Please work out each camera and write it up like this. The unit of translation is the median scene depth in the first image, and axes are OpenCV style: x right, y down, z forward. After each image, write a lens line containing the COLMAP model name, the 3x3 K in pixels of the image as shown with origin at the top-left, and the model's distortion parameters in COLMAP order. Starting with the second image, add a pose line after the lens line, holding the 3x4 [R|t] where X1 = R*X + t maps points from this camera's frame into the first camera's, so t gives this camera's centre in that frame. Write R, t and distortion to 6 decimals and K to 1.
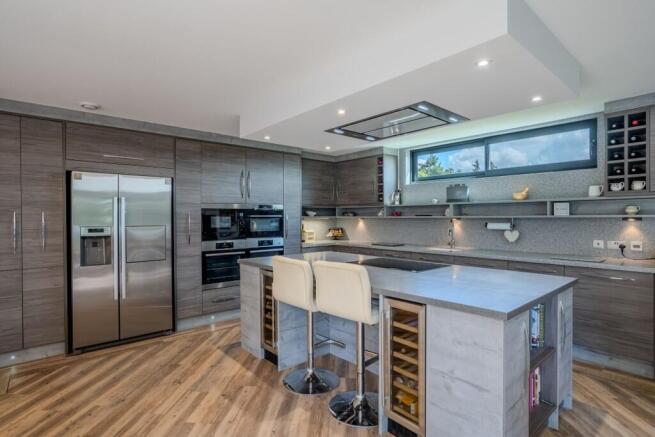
lens RADIAL K [[337.9, 0, 323.3], [0, 337.9, 218.7], [0, 0, 1]] dist [-0.014807, 0.002361]
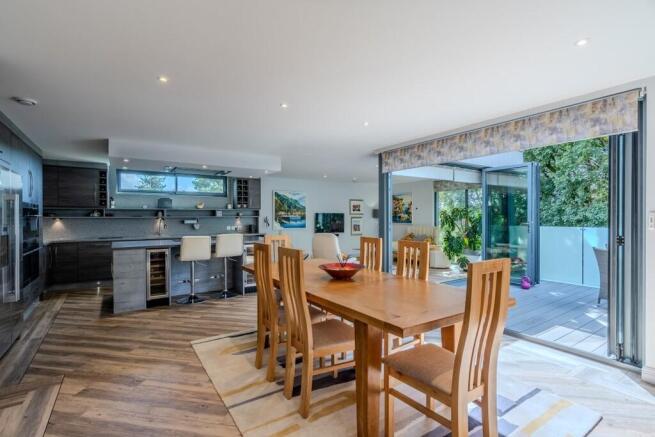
lens RADIAL K [[312.6, 0, 322.6], [0, 312.6, 217.8], [0, 0, 1]] dist [-0.005575, 0.000757]
pose [[0.134967, -0.001019, 0.990850, -1.327750], [0.007508, 0.999972, 0.000006, 0.005556], [-0.990822, 0.007438, 0.134971, 0.001117]]
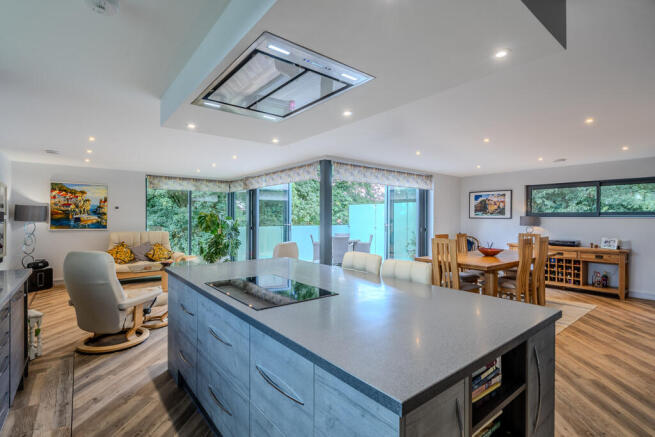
lens RADIAL K [[312.6, 0, 323.2], [0, 312.6, 217.1], [0, 0, 1]] dist [-0.005575, 0.000757]
pose [[-0.998595, -0.000746, 0.052980, 0.062768], [-0.000555, 0.999993, 0.003618, -0.016712], [-0.052982, 0.003584, -0.998589, 1.422238]]
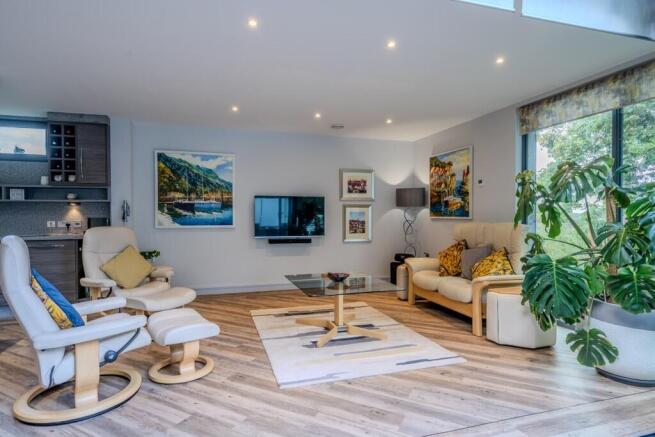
lens RADIAL K [[361.4, 0, 322.5], [0, 361.4, 217.6], [0, 0, 1]] dist [0.005080, 0.000795]
pose [[0.415808, -0.003534, 0.909446, 0.014533], [0.007521, 0.999972, 0.000447, 0.057945], [-0.909421, 0.006654, 0.415822, -0.464758]]
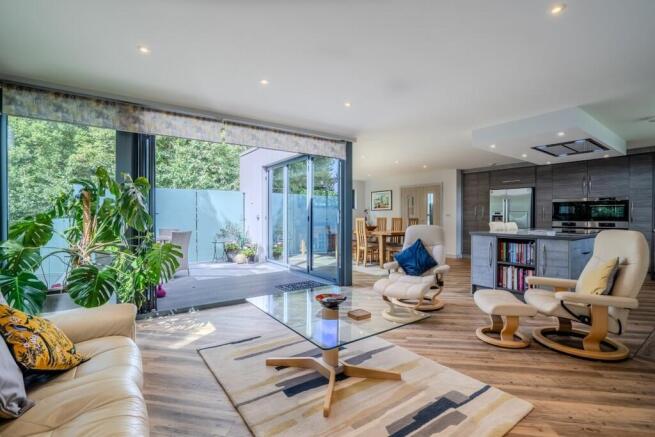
lens RADIAL K [[302.2, 0, 328.4], [0, 302.2, 218.1], [0, 0, 1]] dist [0.009760, 0.001251]
pose [[-0.082913, 0.011787, -0.996487, 1.546857], [-0.008524, 0.999885, 0.012537, 0.049788], [0.996520, 0.009534, -0.082803, -0.047955]]
